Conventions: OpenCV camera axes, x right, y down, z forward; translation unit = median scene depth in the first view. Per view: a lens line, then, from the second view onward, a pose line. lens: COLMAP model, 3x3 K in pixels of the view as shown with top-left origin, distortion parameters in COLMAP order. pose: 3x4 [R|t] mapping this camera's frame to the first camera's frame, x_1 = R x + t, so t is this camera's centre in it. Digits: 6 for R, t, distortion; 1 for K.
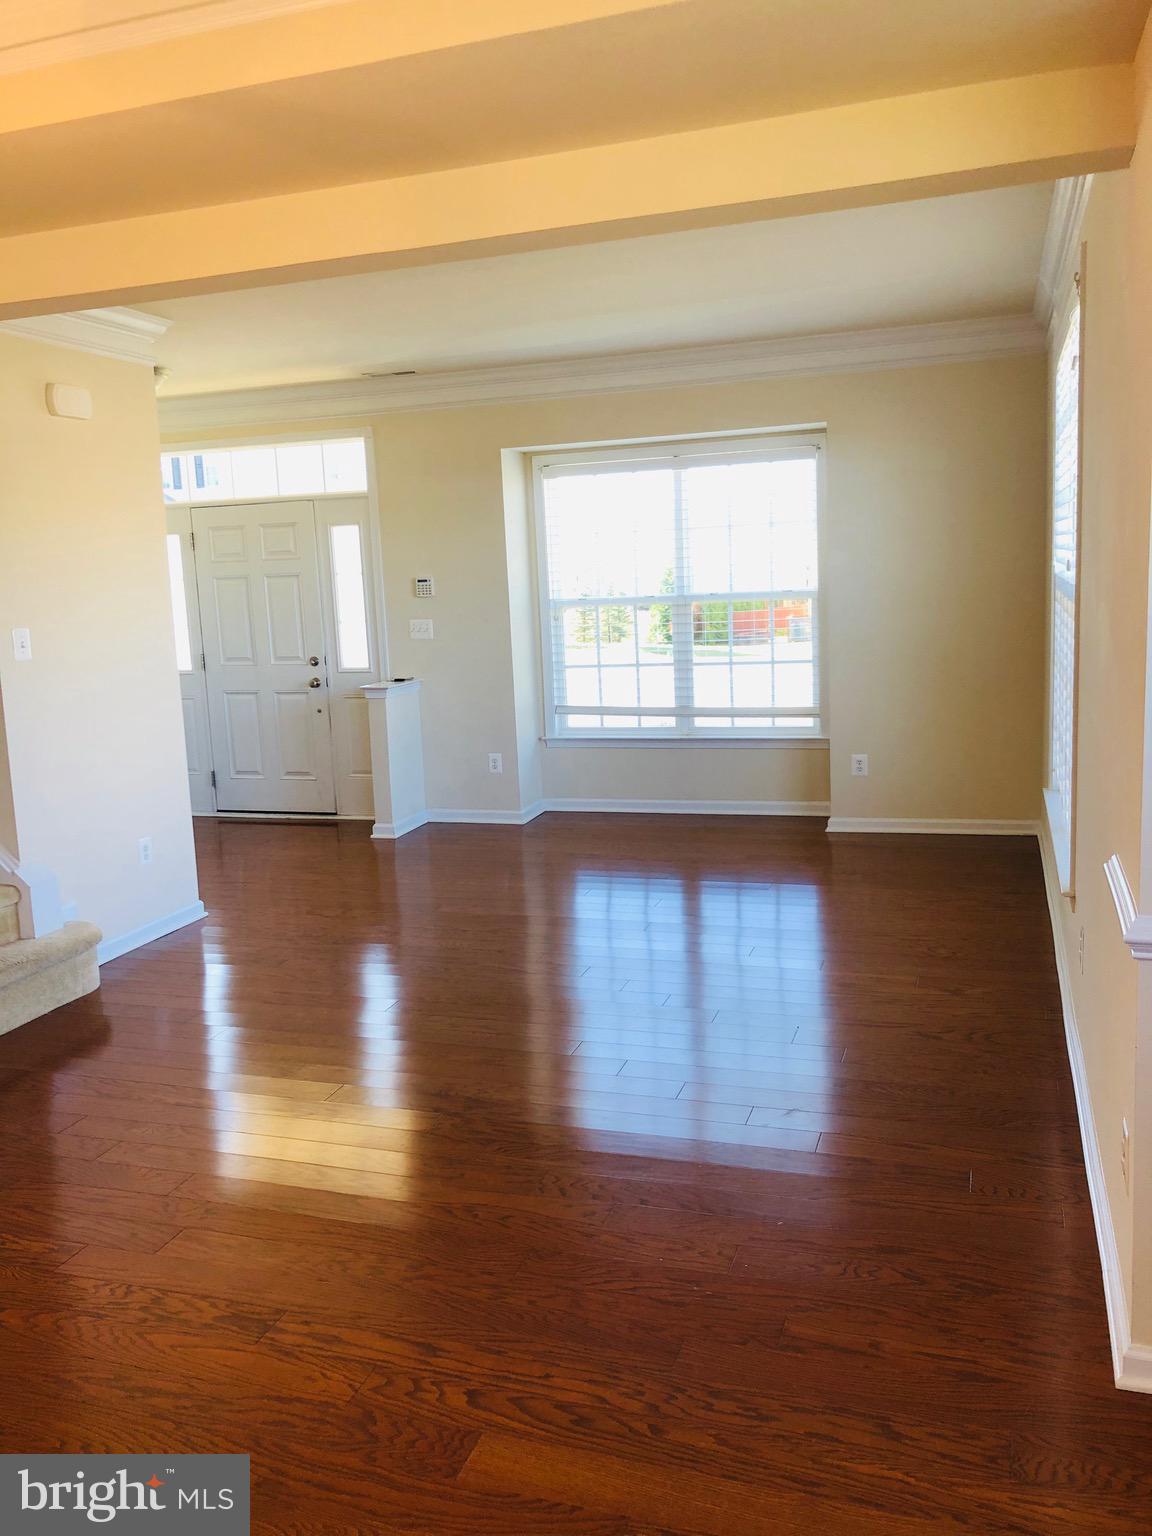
lens RADIAL K [[1244.8, 0, 576.0], [0, 1244.8, 768.0], [0, 0, 1]] dist [0.082395, -0.155205]
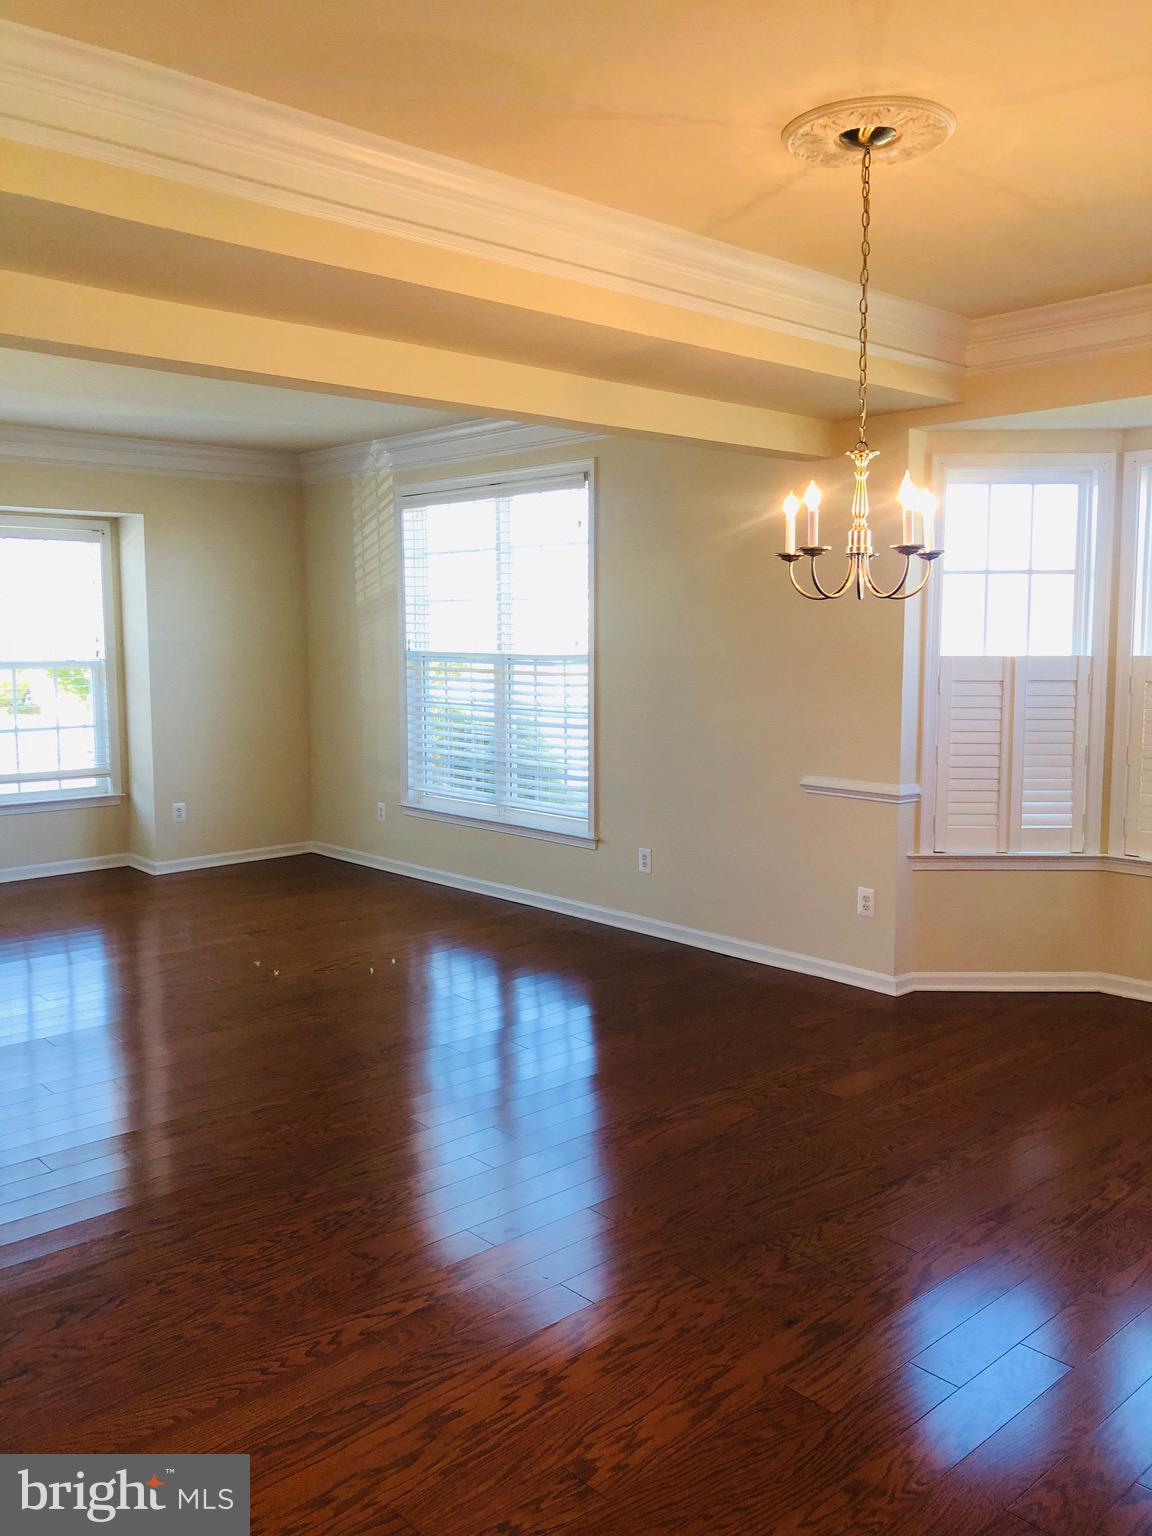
lens RADIAL K [[1270.5, 0, 586.6], [0, 1270.5, 764.7], [0, 0, 1]] dist [0.028587, 0.005340]
pose [[0.476923, -0.049438, 0.877554, -0.581860], [0.115343, 0.993303, -0.006727, 0.004747], [-0.871344, 0.104428, 0.479431, 0.100522]]
